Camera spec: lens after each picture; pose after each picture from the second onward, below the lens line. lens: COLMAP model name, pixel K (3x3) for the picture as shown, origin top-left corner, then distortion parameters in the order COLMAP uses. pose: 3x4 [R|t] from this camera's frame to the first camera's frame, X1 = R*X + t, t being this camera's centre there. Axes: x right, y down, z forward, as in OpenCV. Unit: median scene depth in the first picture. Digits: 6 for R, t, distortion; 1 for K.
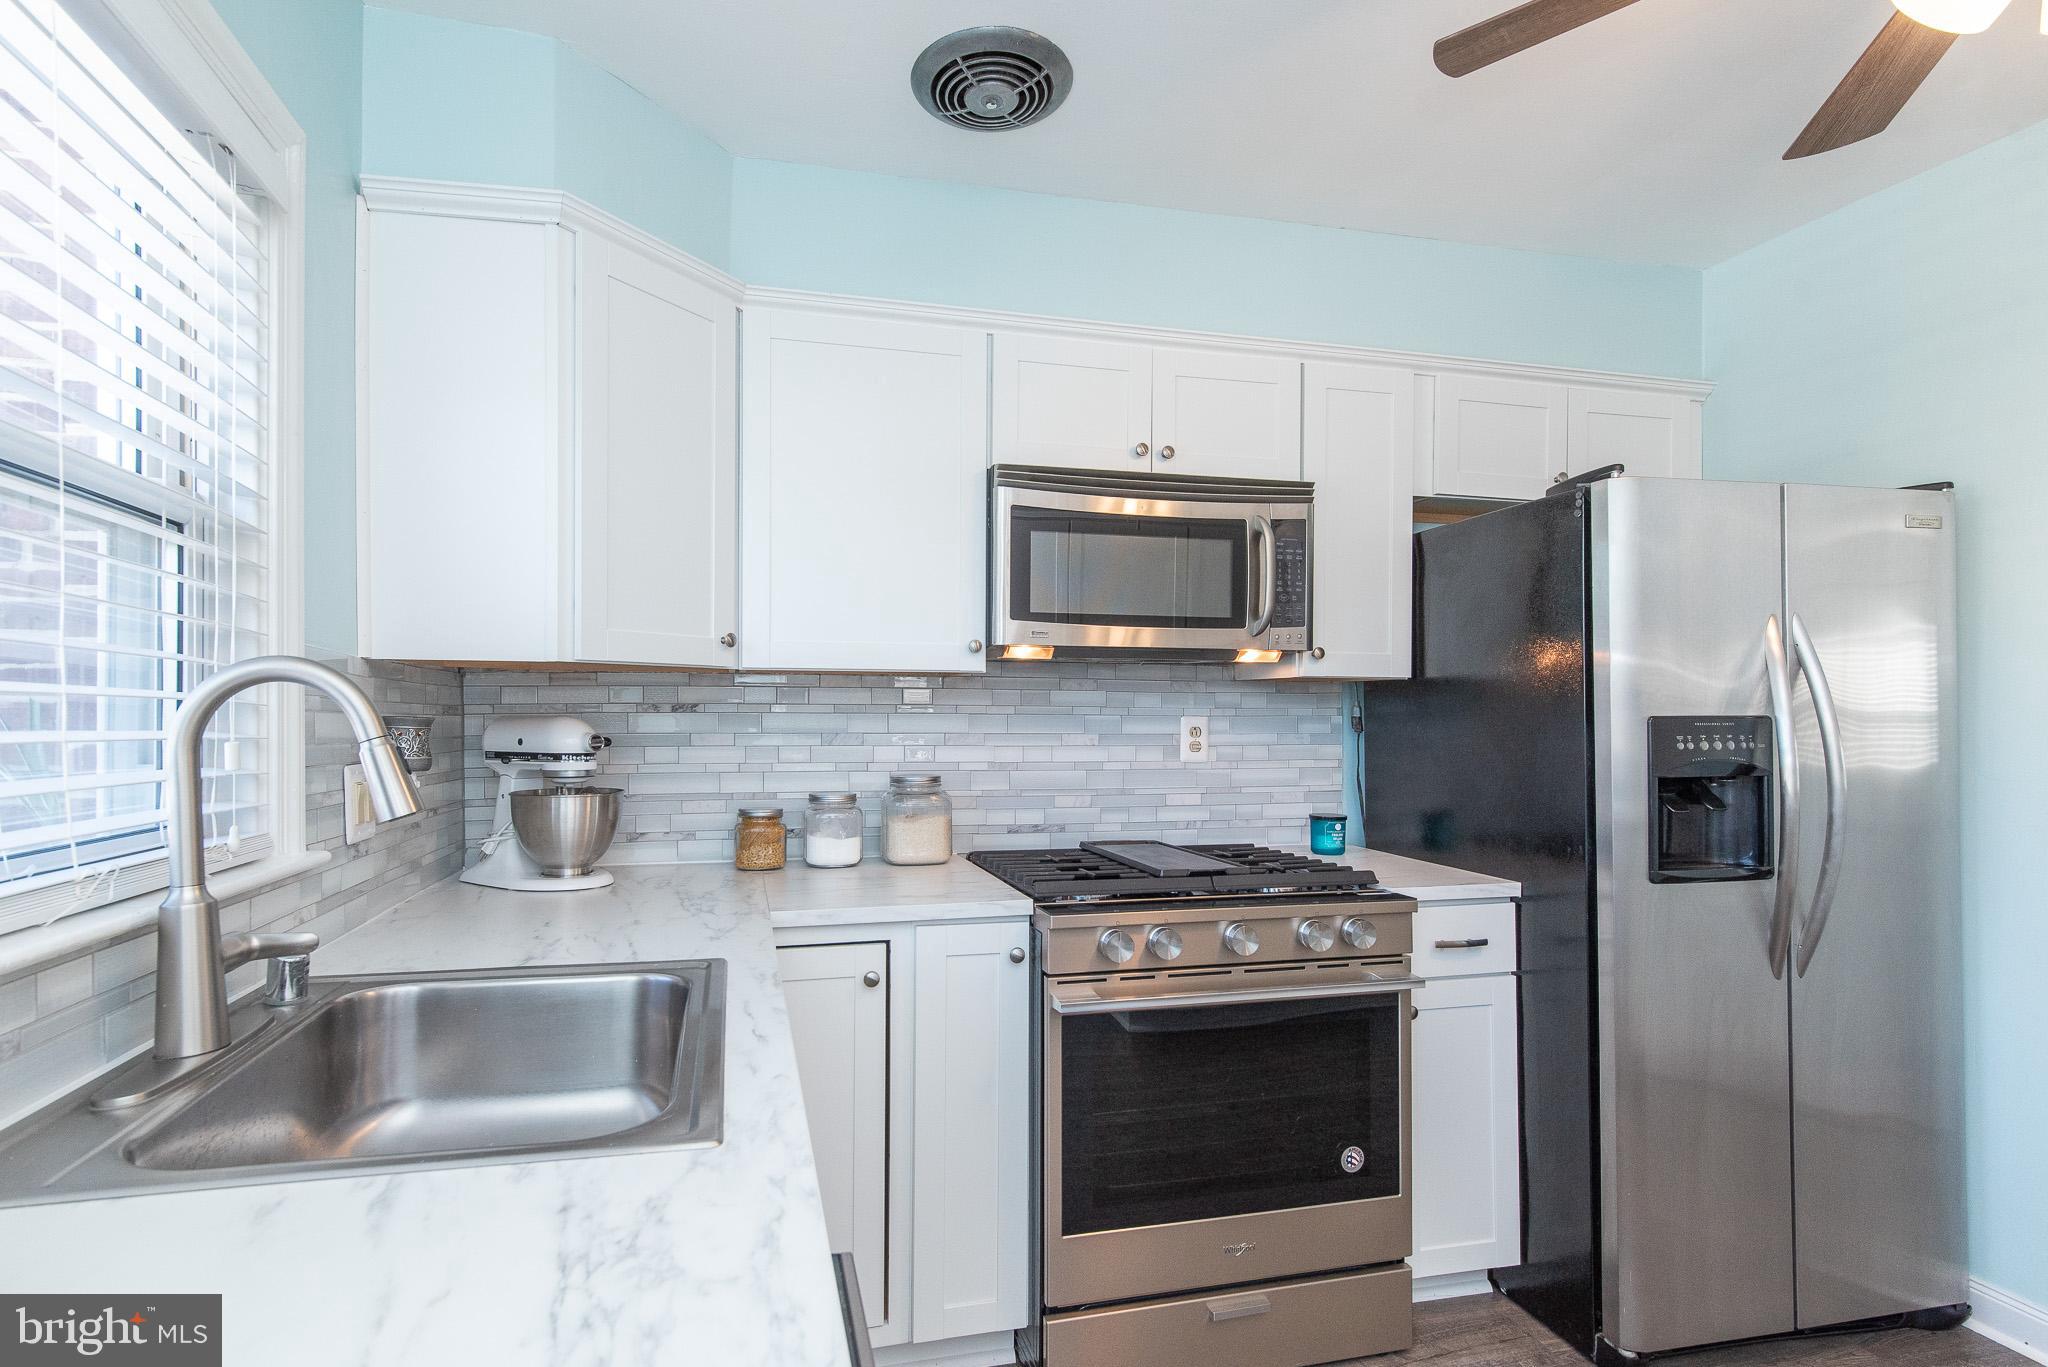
lens RADIAL K [[996.5, 0, 940.6], [0, 996.5, 711.5], [0, 0, 1]] dist [0.012071, -0.000504]
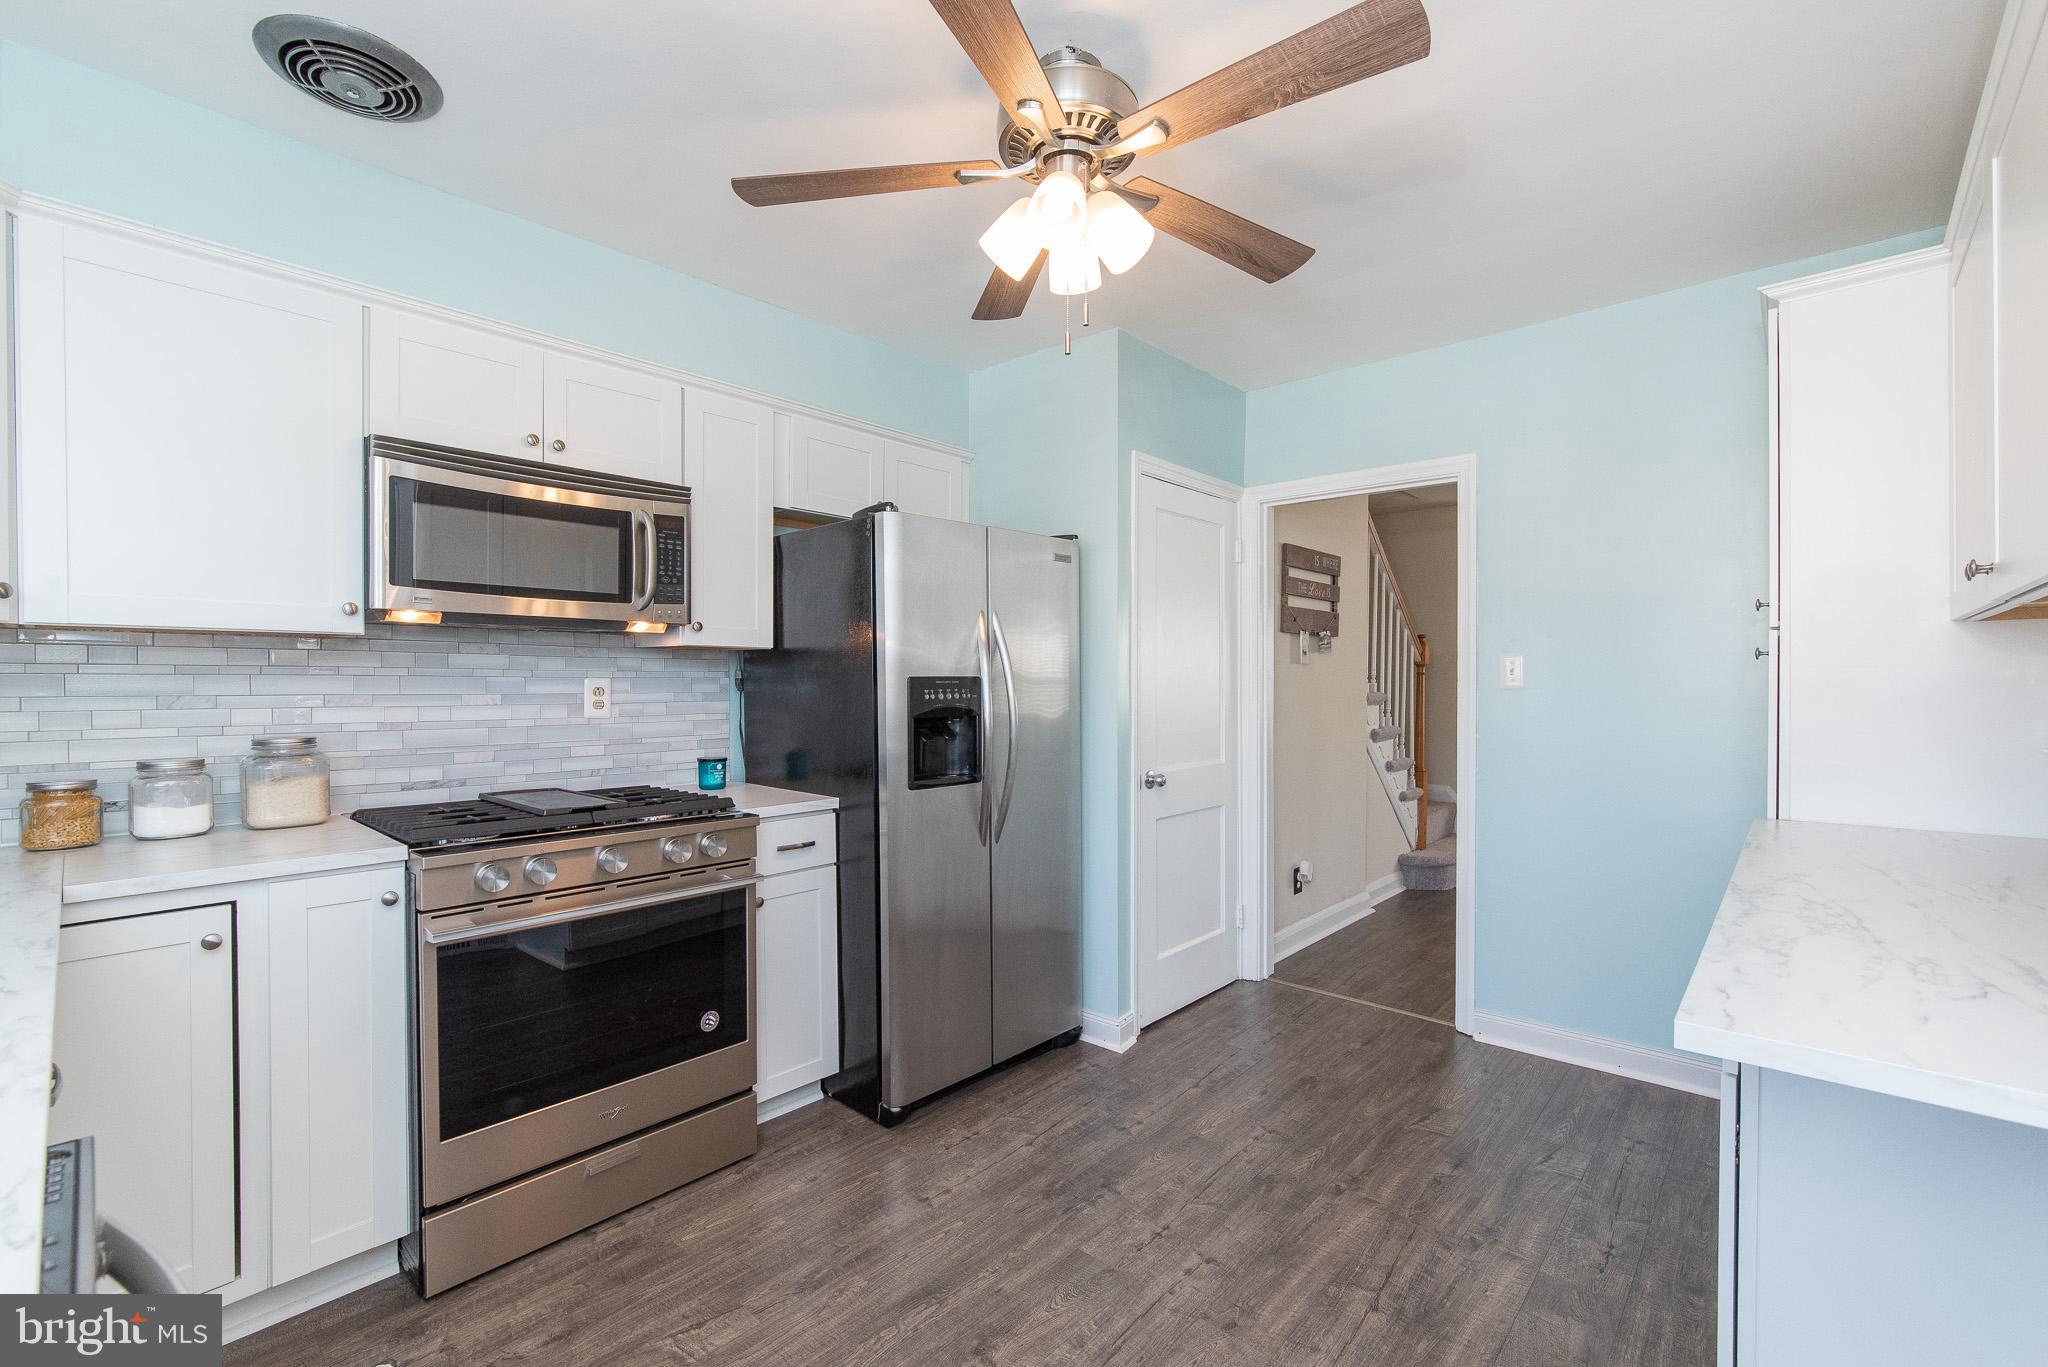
lens RADIAL K [[906.7, 0, 1019.7], [0, 906.7, 694.2], [0, 0, 1]] dist [-0.015382, 0.004796]
pose [[0.821945, -0.009929, 0.569480, 0.077322], [-0.000200, 0.999843, 0.017722, 0.006253], [-0.569566, -0.014680, 0.821814, -0.166785]]
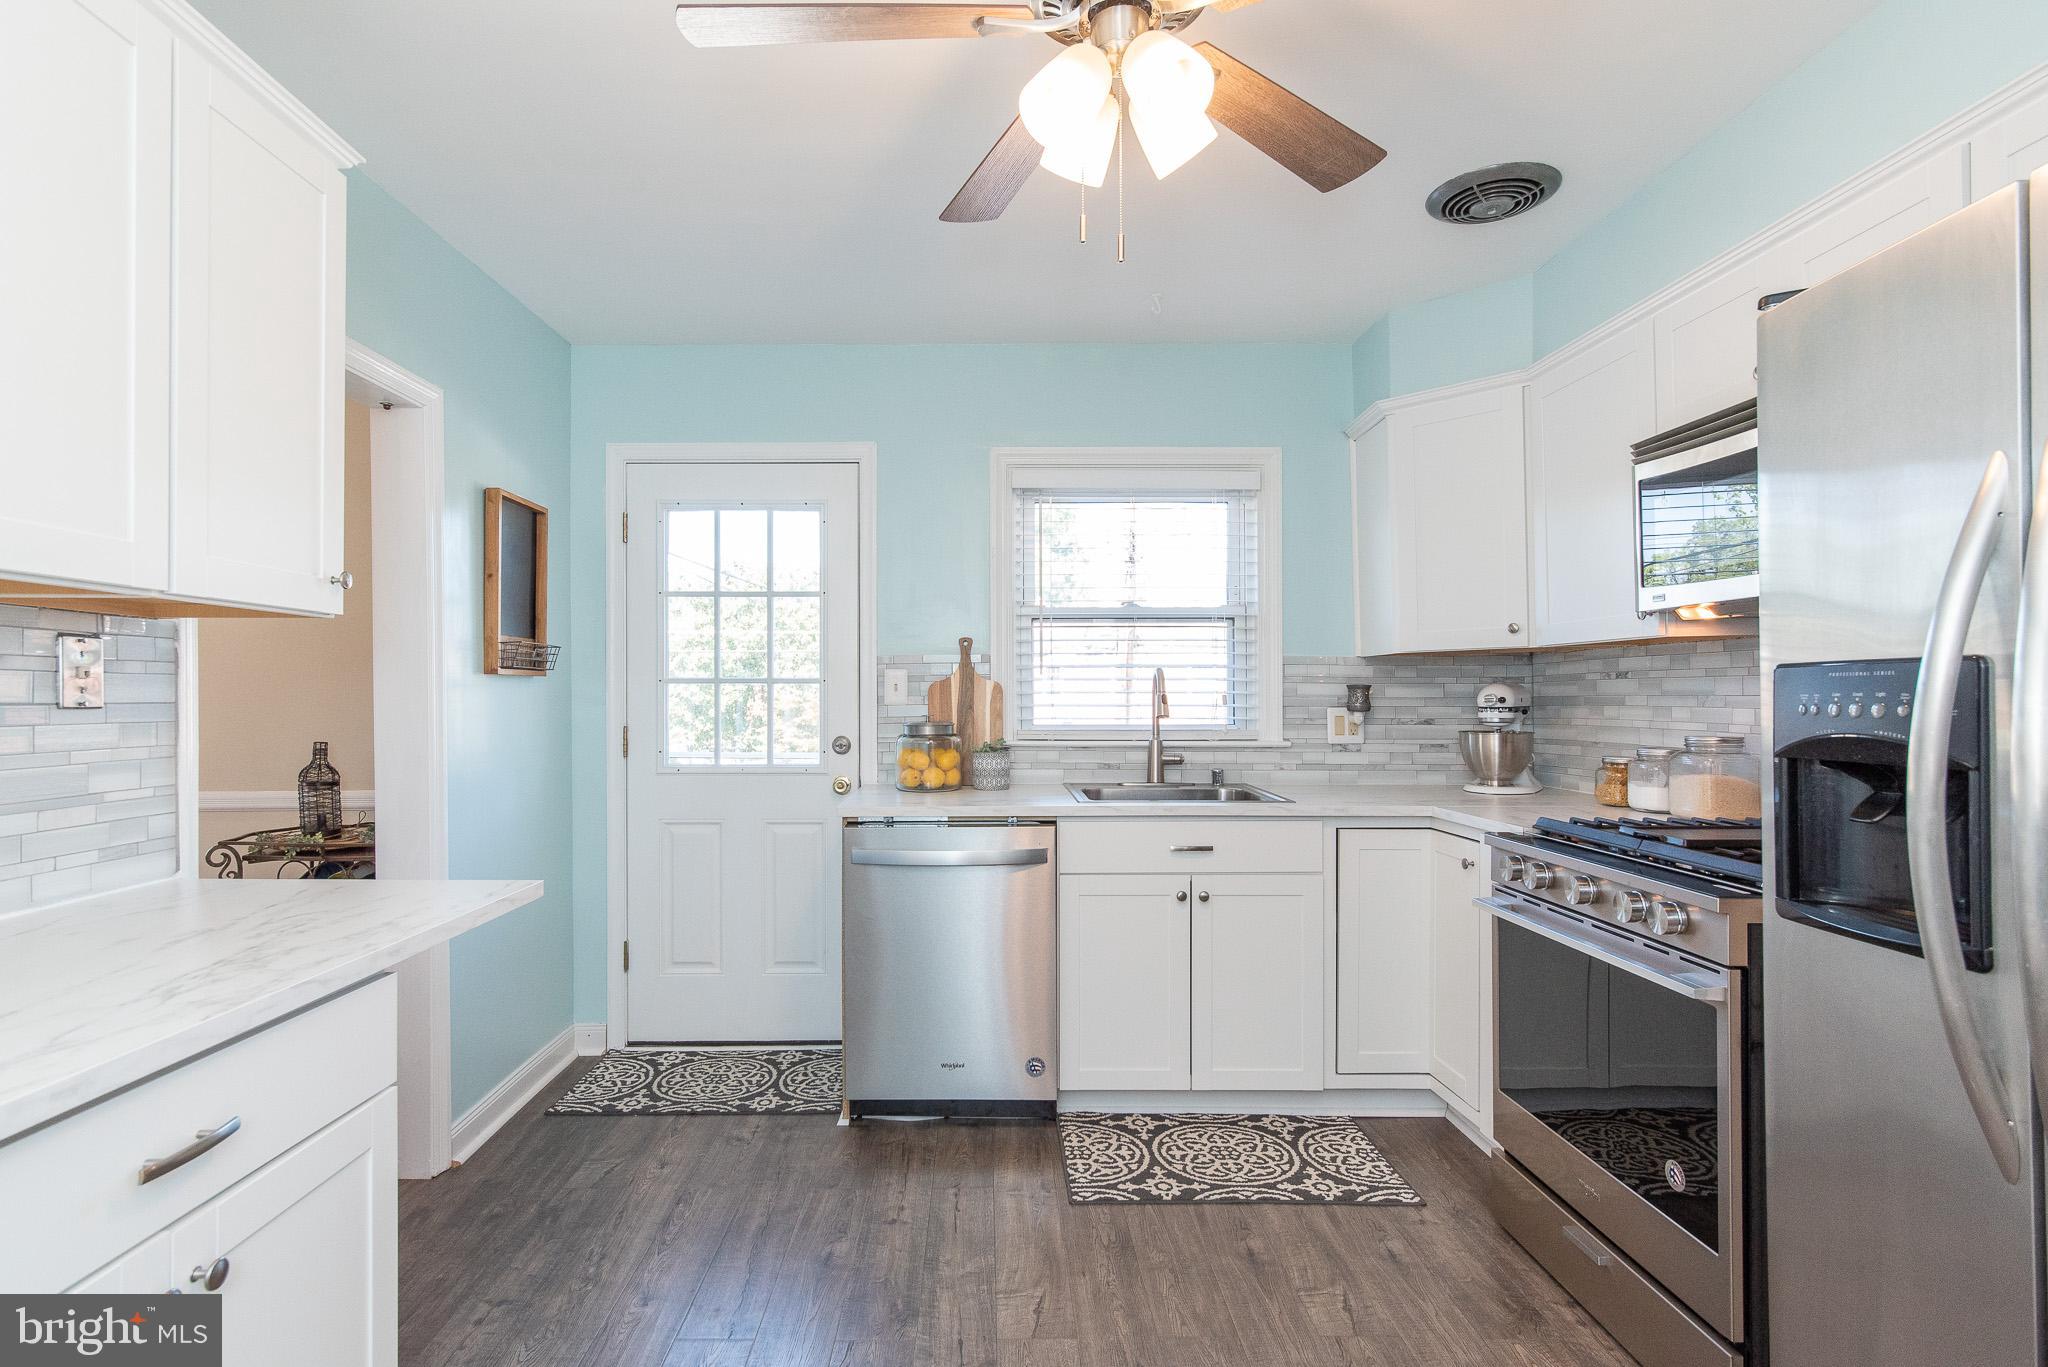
lens RADIAL K [[996.5, 0, 949.6], [0, 996.5, 699.5], [0, 0, 1]] dist [0.012071, -0.000504]
pose [[-0.268784, 0.003255, -0.963195, 1.354990], [0.010857, 0.999941, 0.000349, 0.020022], [0.963139, -0.010364, -0.268803, 0.592944]]
